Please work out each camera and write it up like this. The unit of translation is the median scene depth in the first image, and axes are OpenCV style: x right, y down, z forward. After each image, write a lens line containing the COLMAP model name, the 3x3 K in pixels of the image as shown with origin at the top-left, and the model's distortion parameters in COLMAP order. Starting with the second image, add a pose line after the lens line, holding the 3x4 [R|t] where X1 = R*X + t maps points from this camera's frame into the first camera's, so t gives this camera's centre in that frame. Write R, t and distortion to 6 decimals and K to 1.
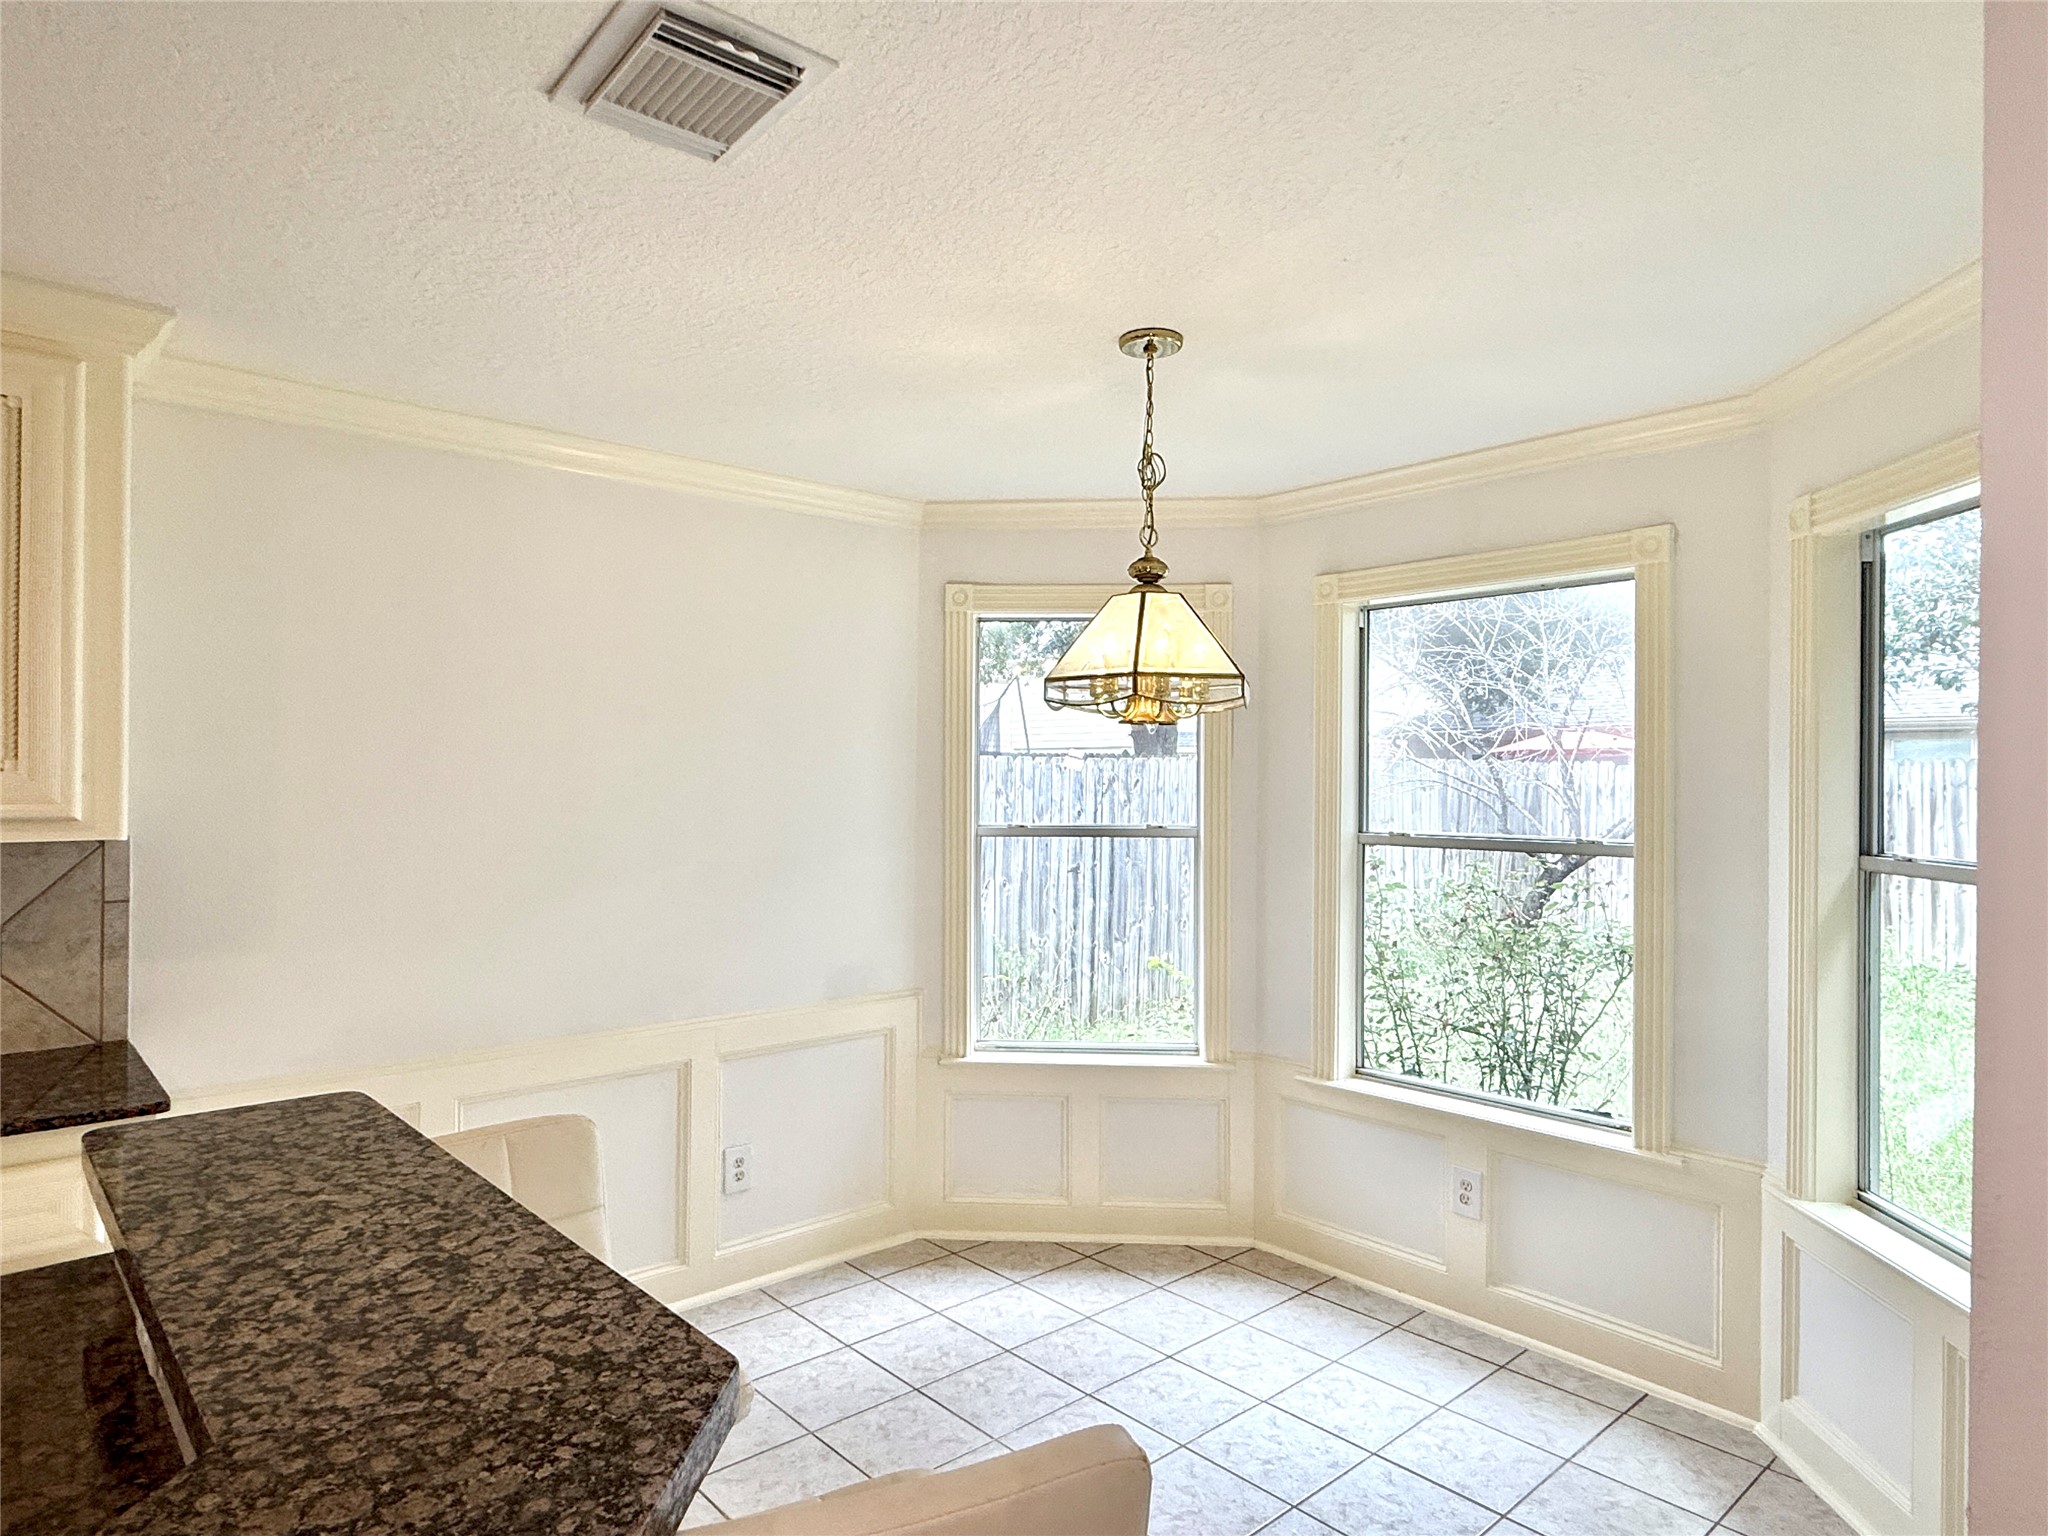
lens RADIAL K [[1208.9, 0, 1020.3], [0, 1208.9, 774.6], [0, 0, 1]] dist [0.001013, 0.001343]
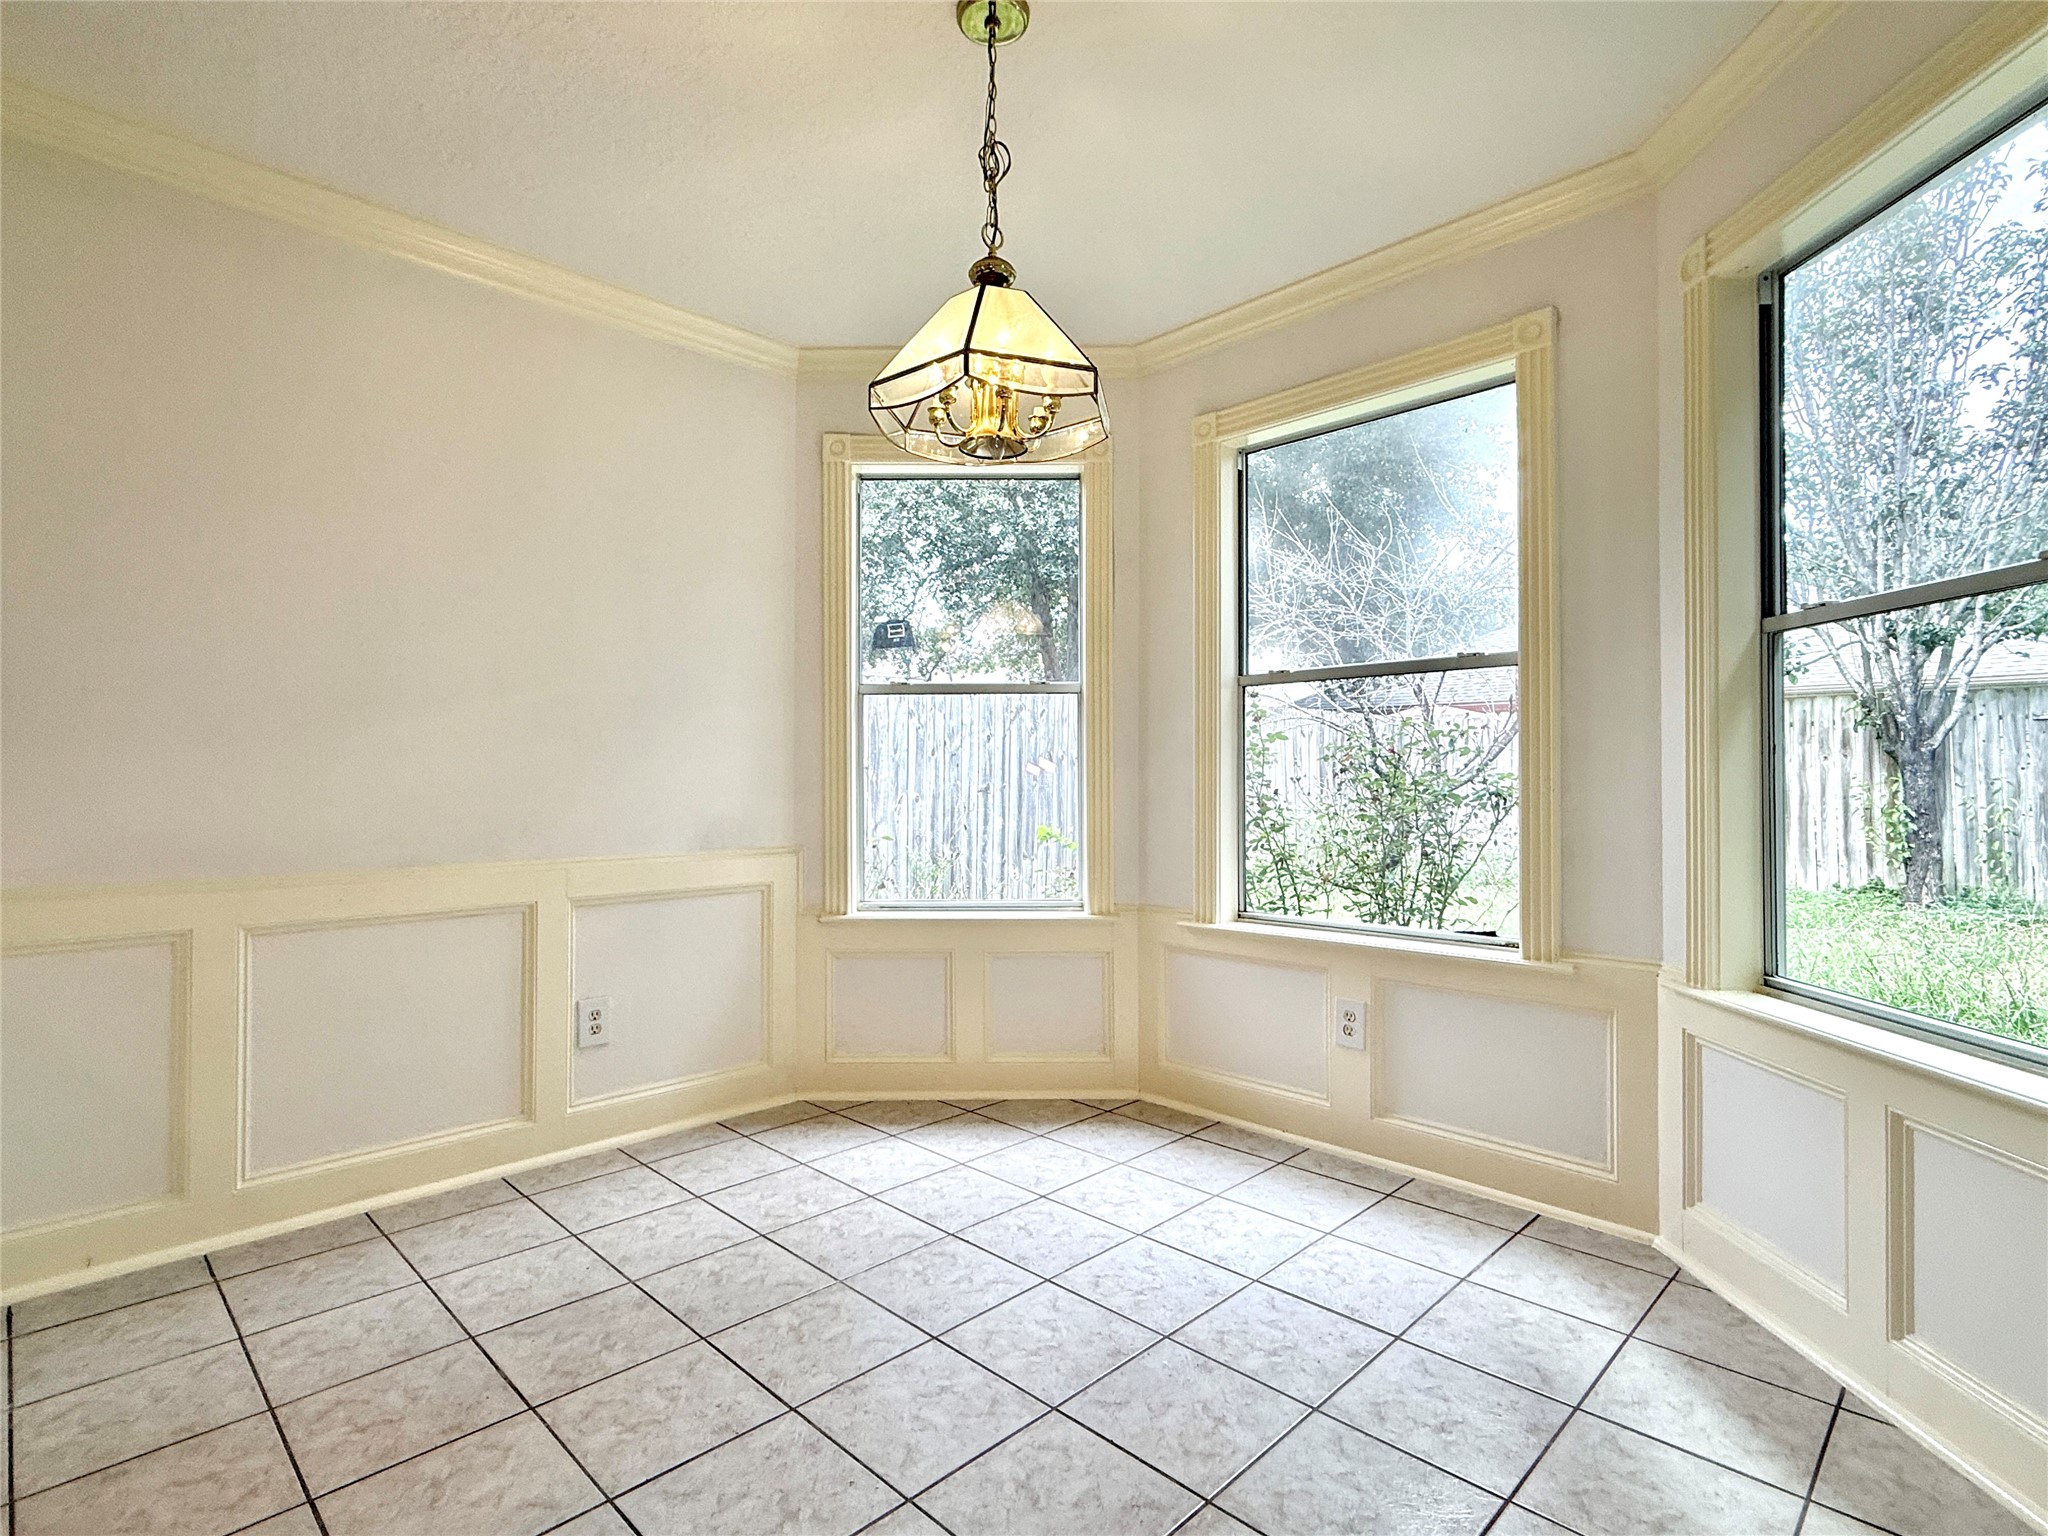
lens RADIAL K [[1026.9, 0, 1023.2], [0, 1026.9, 770.0], [0, 0, 1]] dist [0.001616, 0.000726]
pose [[0.998432, -0.007695, 0.055447, 0.065081], [0.008058, 0.999948, -0.006320, 0.151603], [-0.055395, 0.006757, 0.998442, 0.196584]]
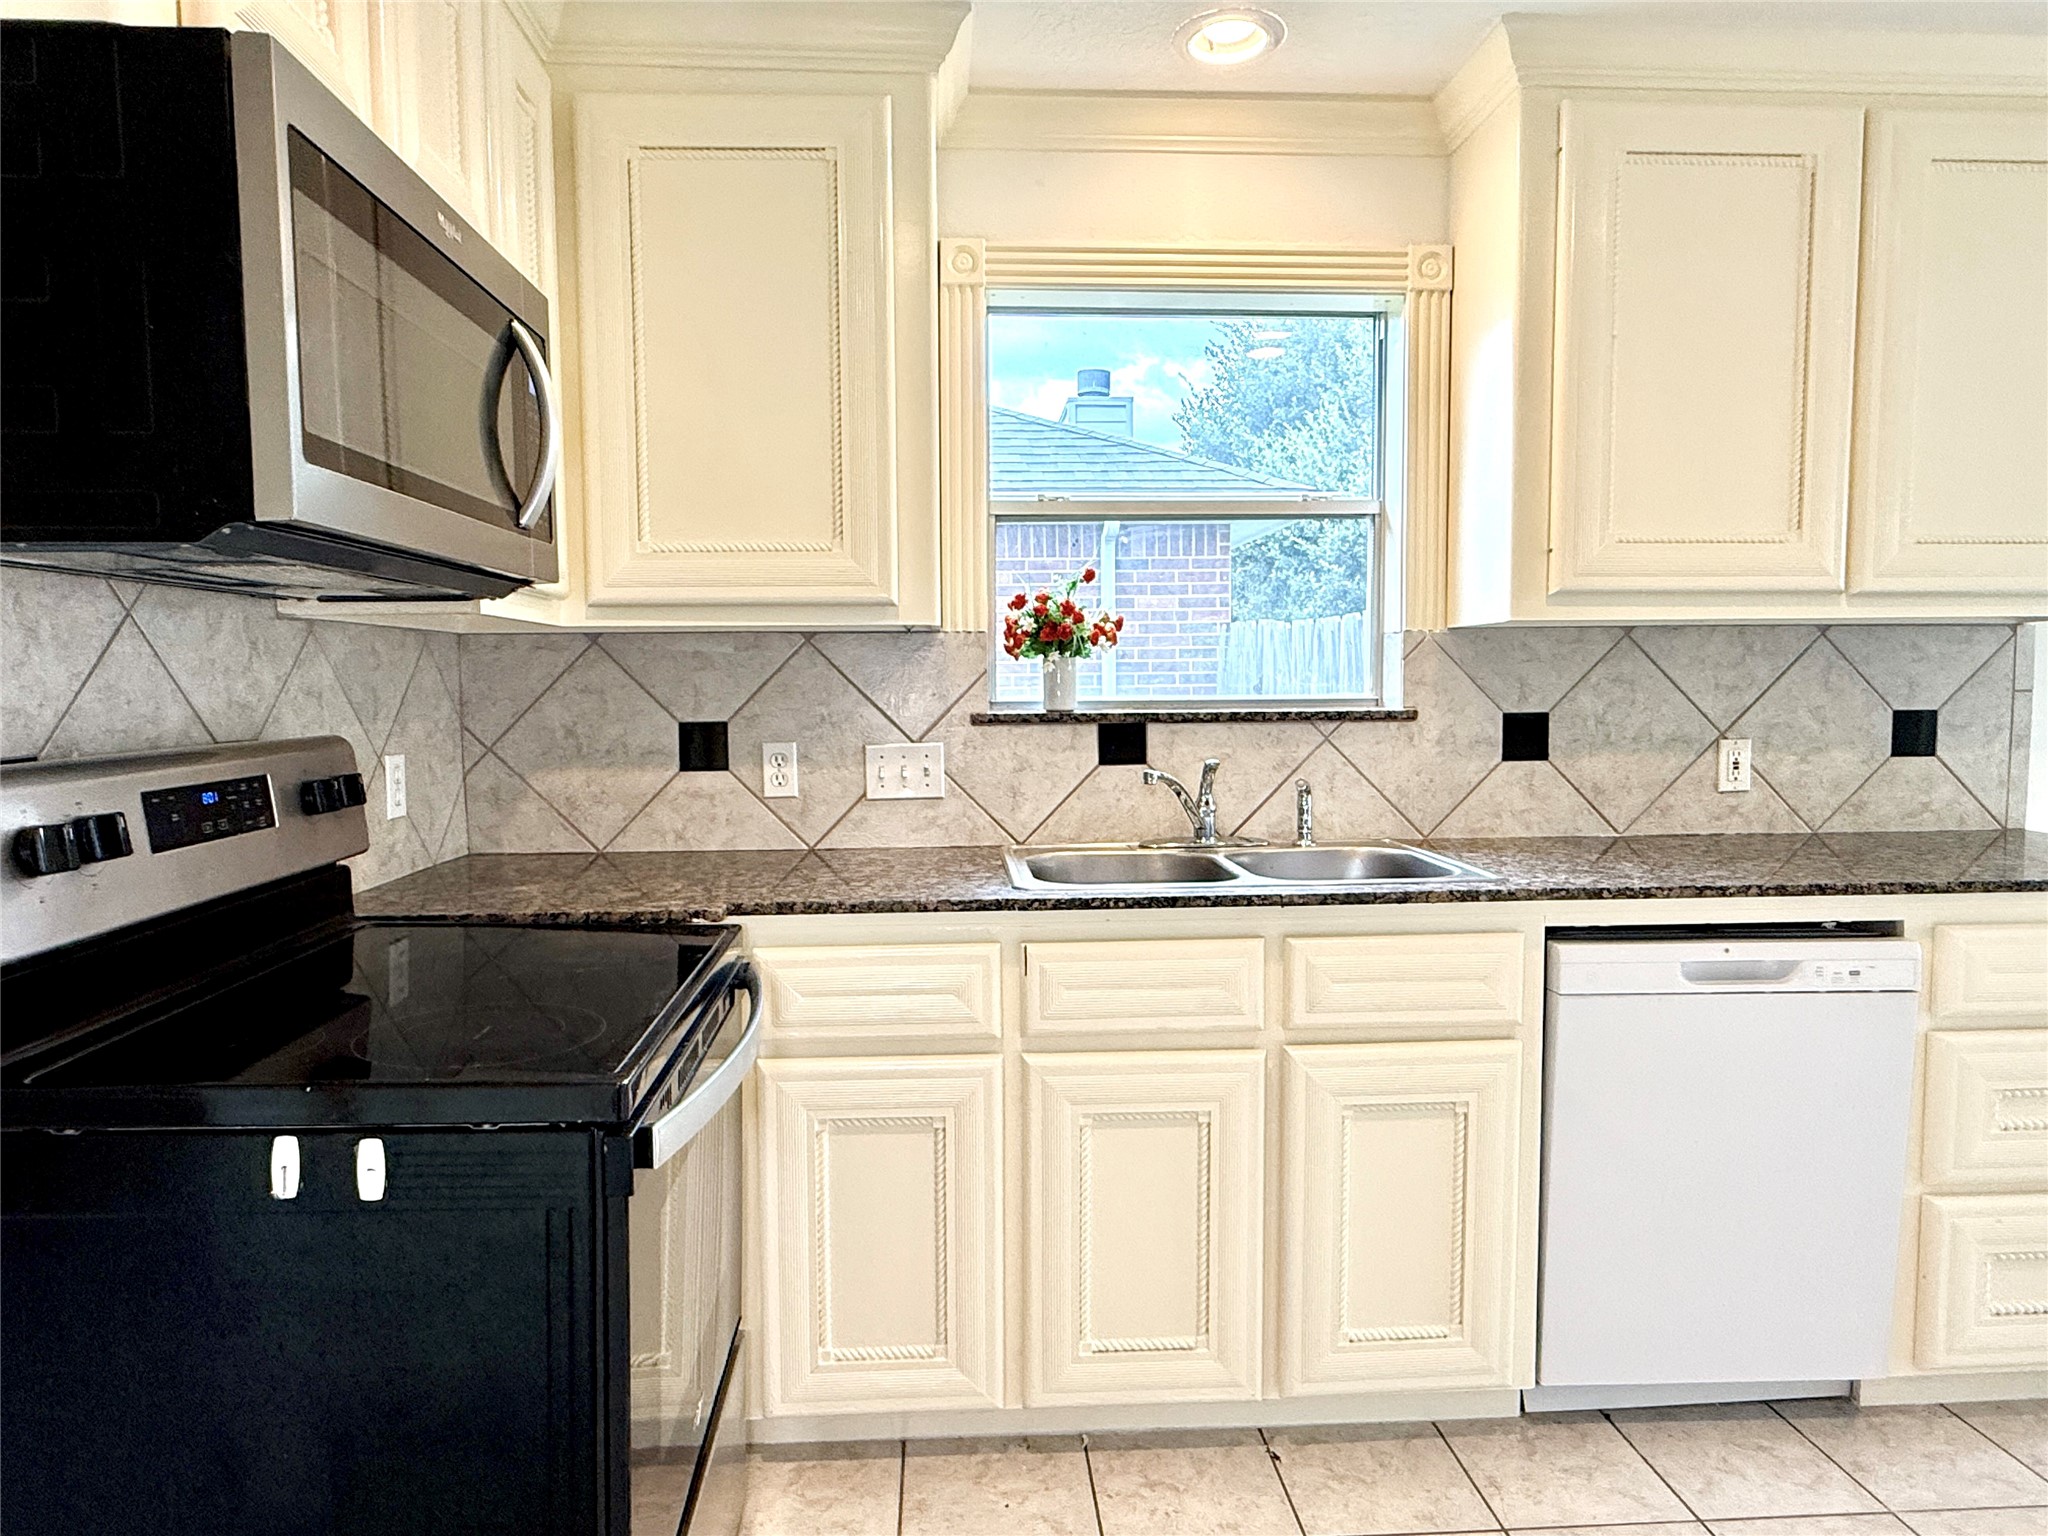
lens RADIAL K [[1262.1, 0, 1017.9], [0, 1262.1, 775.9], [0, 0, 1]] dist [0.010640, 0.000364]
pose [[0.778025, 0.034545, -0.627283, -0.589770], [0.014932, 0.997188, 0.073436, 0.069171], [0.628056, -0.066502, 0.775321, -0.278163]]
